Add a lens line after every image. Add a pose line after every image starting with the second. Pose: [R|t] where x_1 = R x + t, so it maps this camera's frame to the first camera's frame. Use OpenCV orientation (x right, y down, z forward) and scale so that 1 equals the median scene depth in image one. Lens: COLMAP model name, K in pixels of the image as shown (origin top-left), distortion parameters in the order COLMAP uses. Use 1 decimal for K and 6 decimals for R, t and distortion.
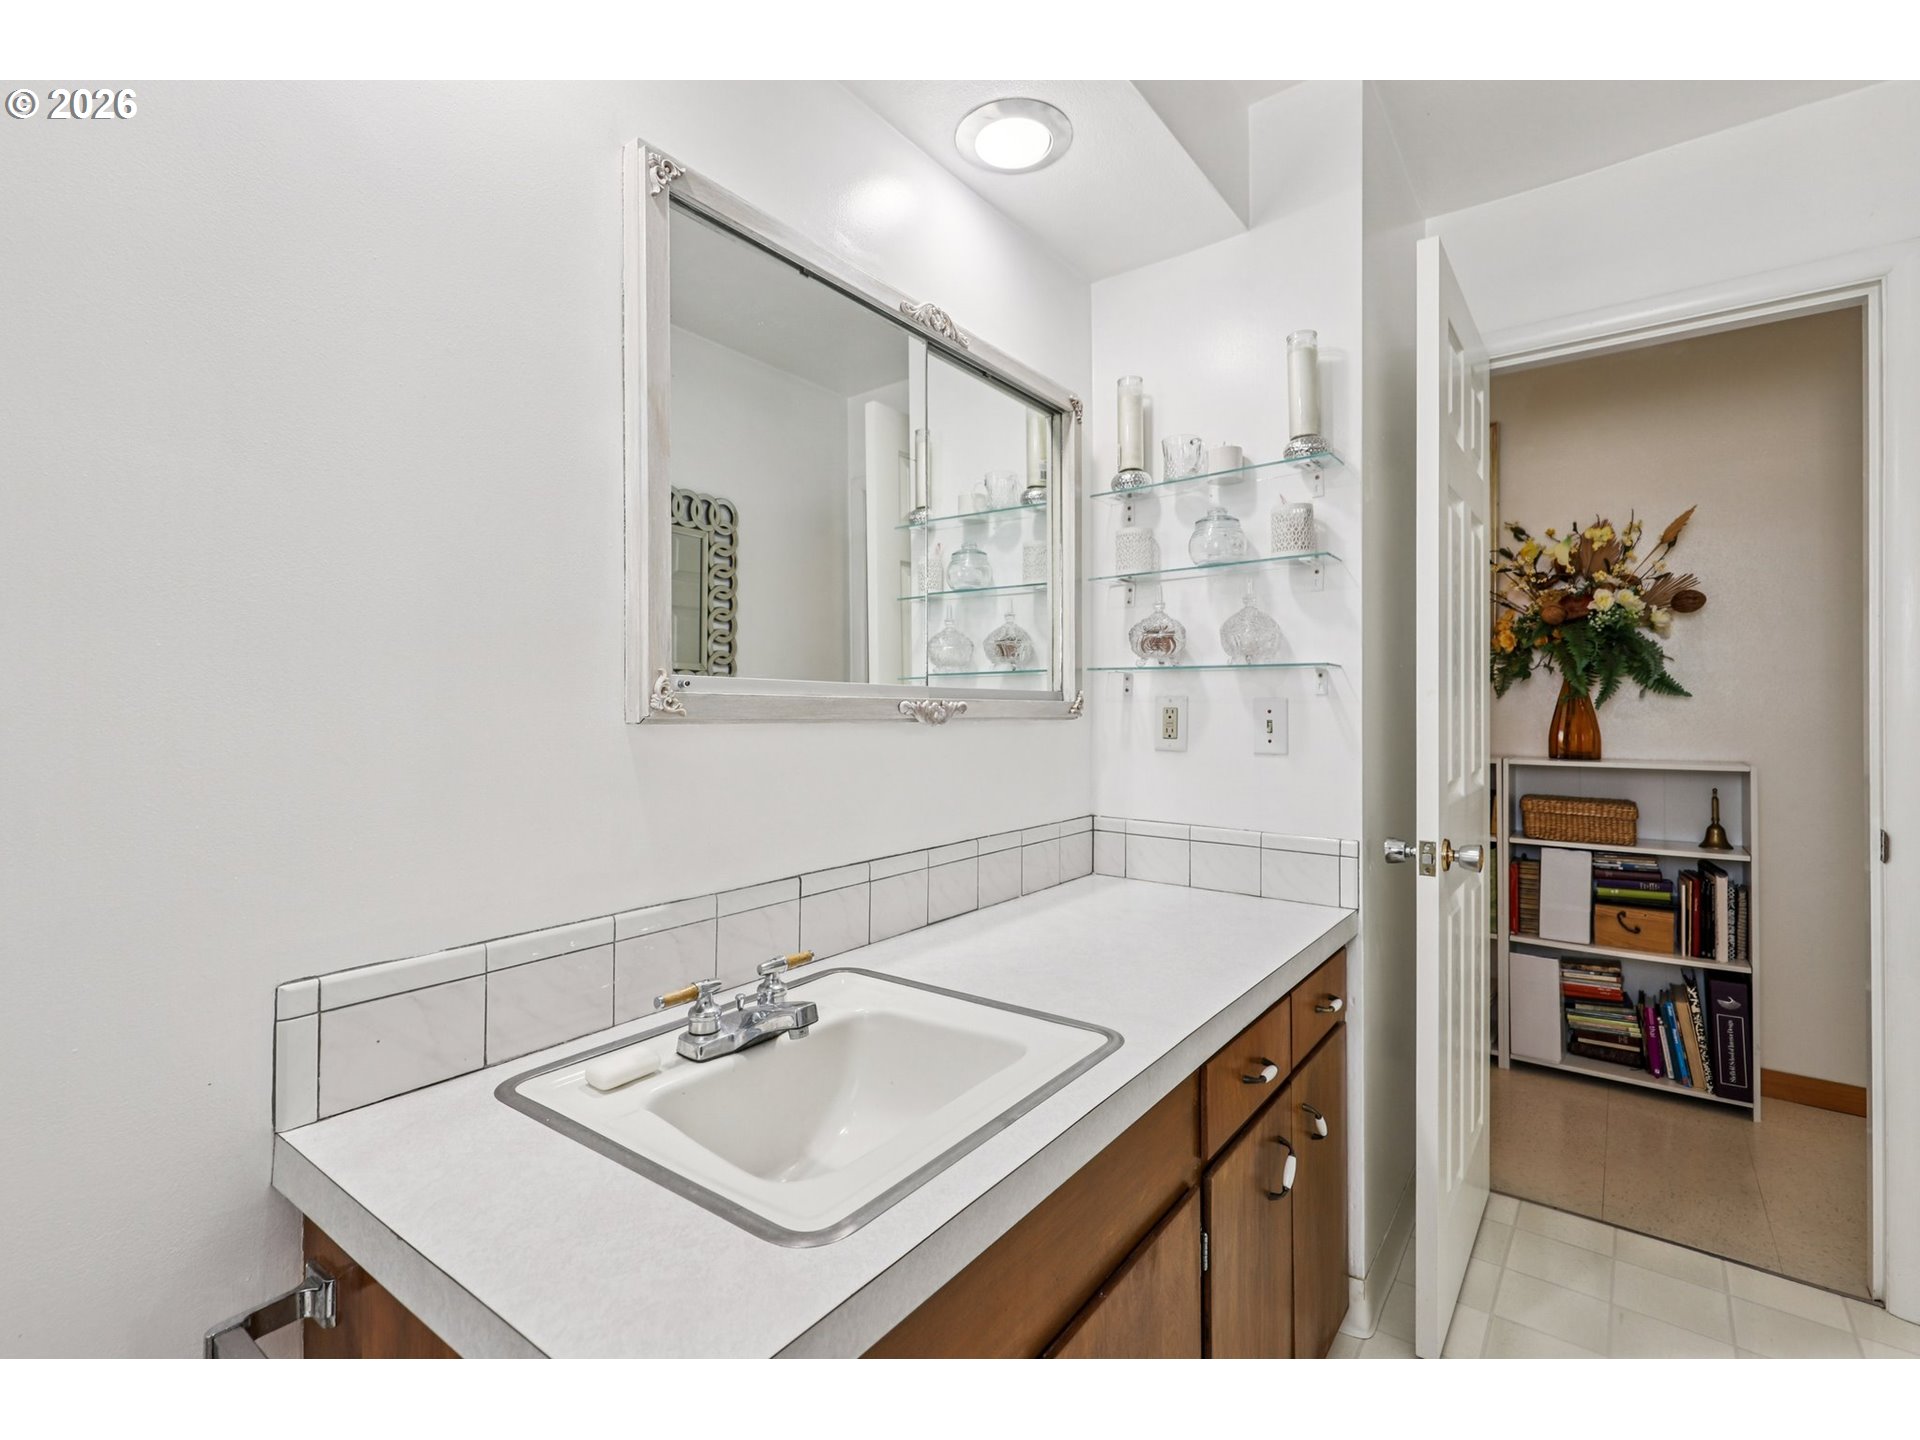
lens RADIAL K [[881.4, 0, 960.0], [0, 881.4, 716.0], [0, 0, 1]] dist [0.004157, -0.000017]
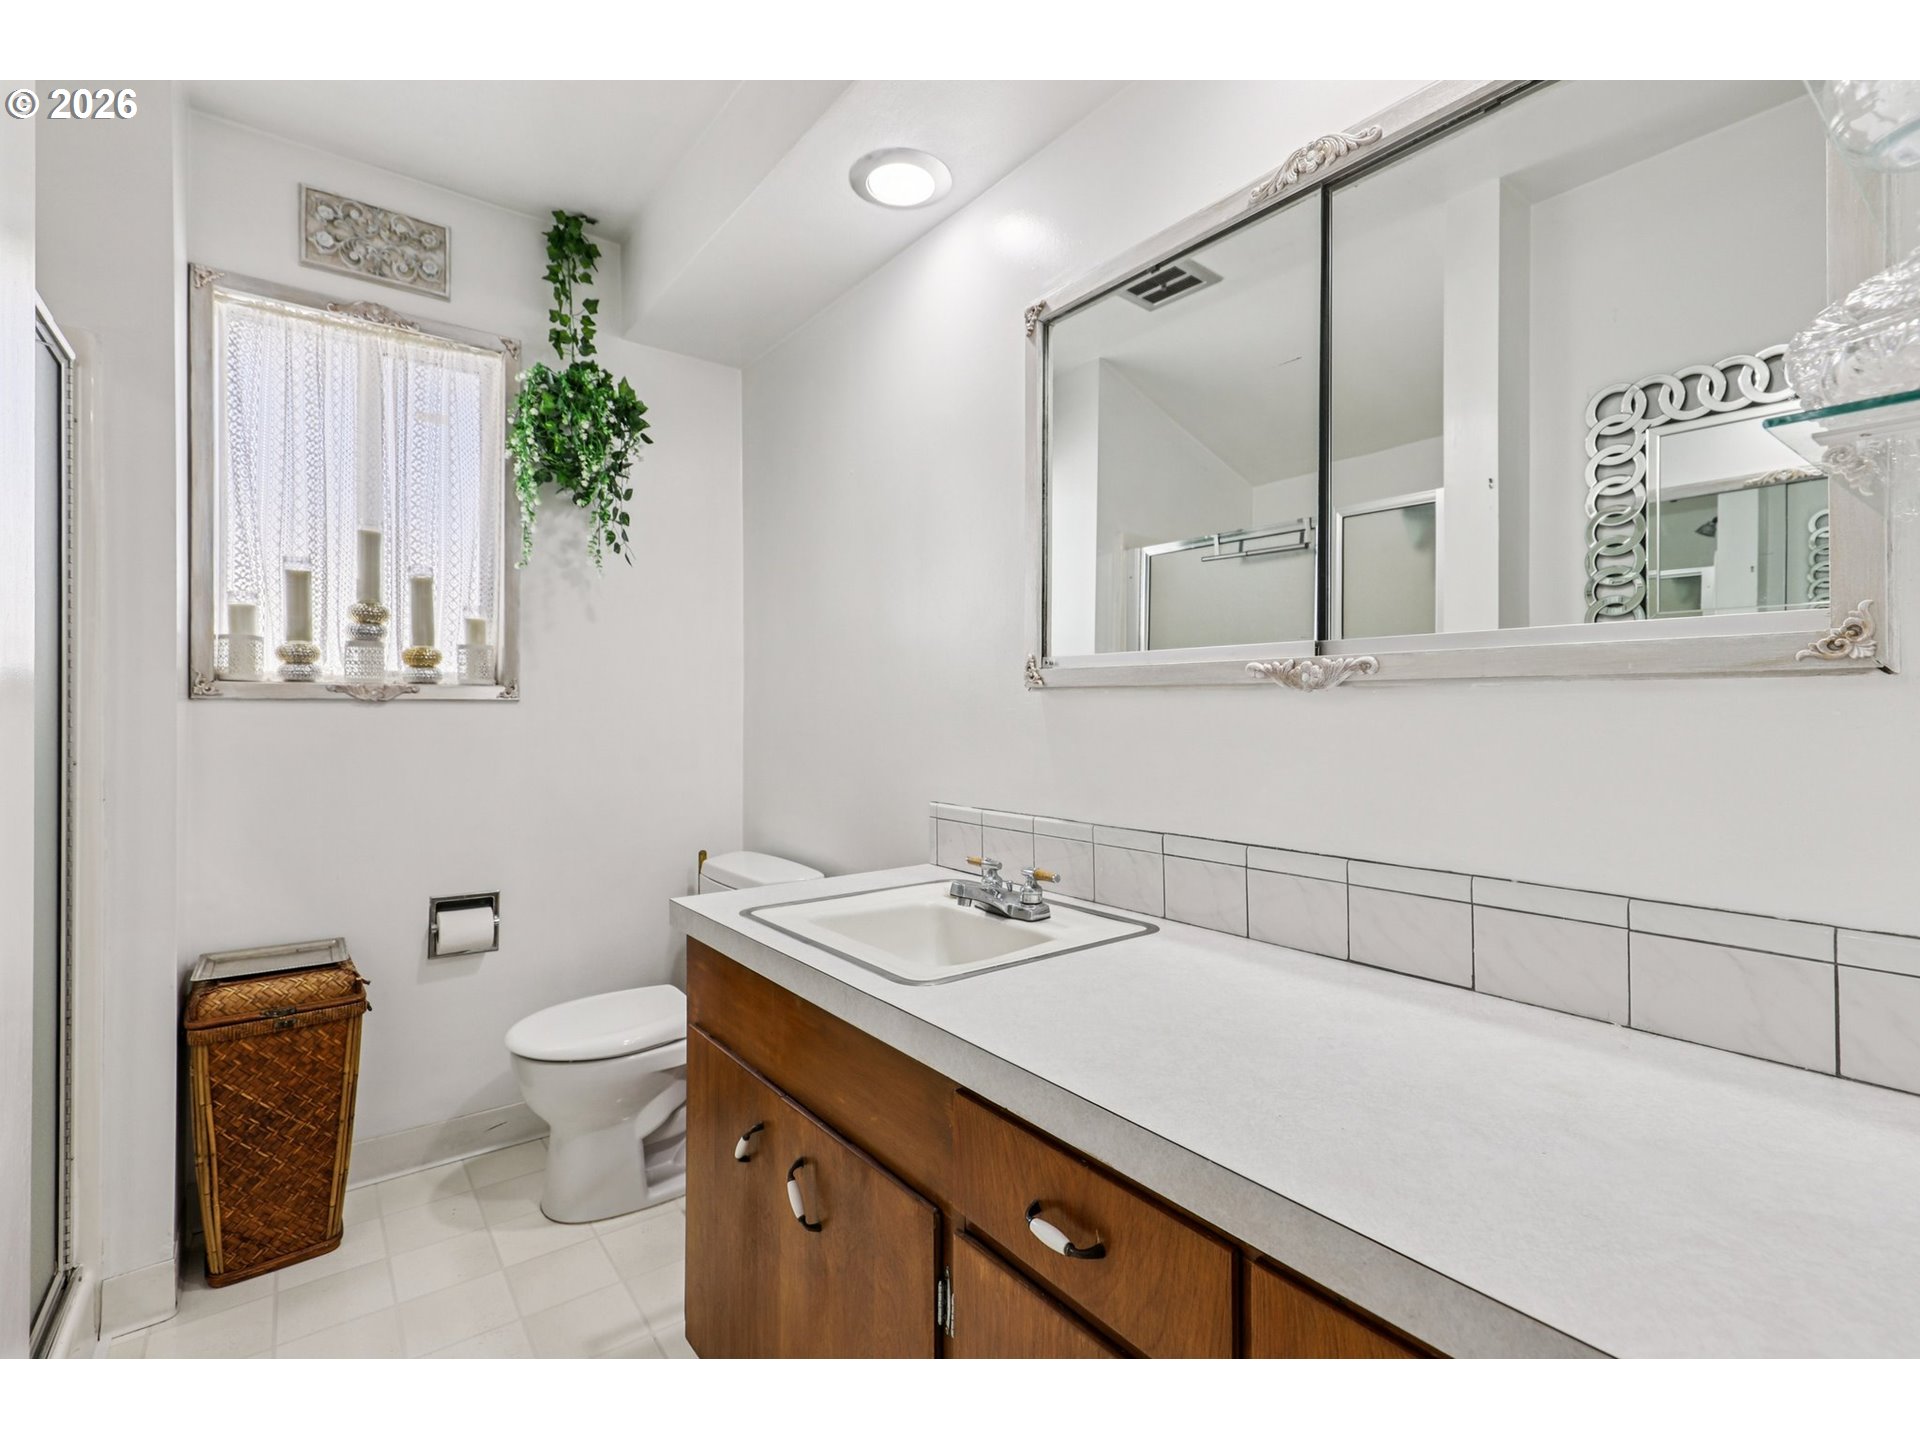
lens RADIAL K [[881.4, 0, 960.0], [0, 881.4, 707.9], [0, 0, 1]] dist [0.004157, -0.000017]
pose [[-0.276987, 0.003138, -0.960869, 0.794538], [-0.000470, 0.999994, 0.003401, 0.022577], [0.960874, 0.001393, -0.276984, 0.924069]]
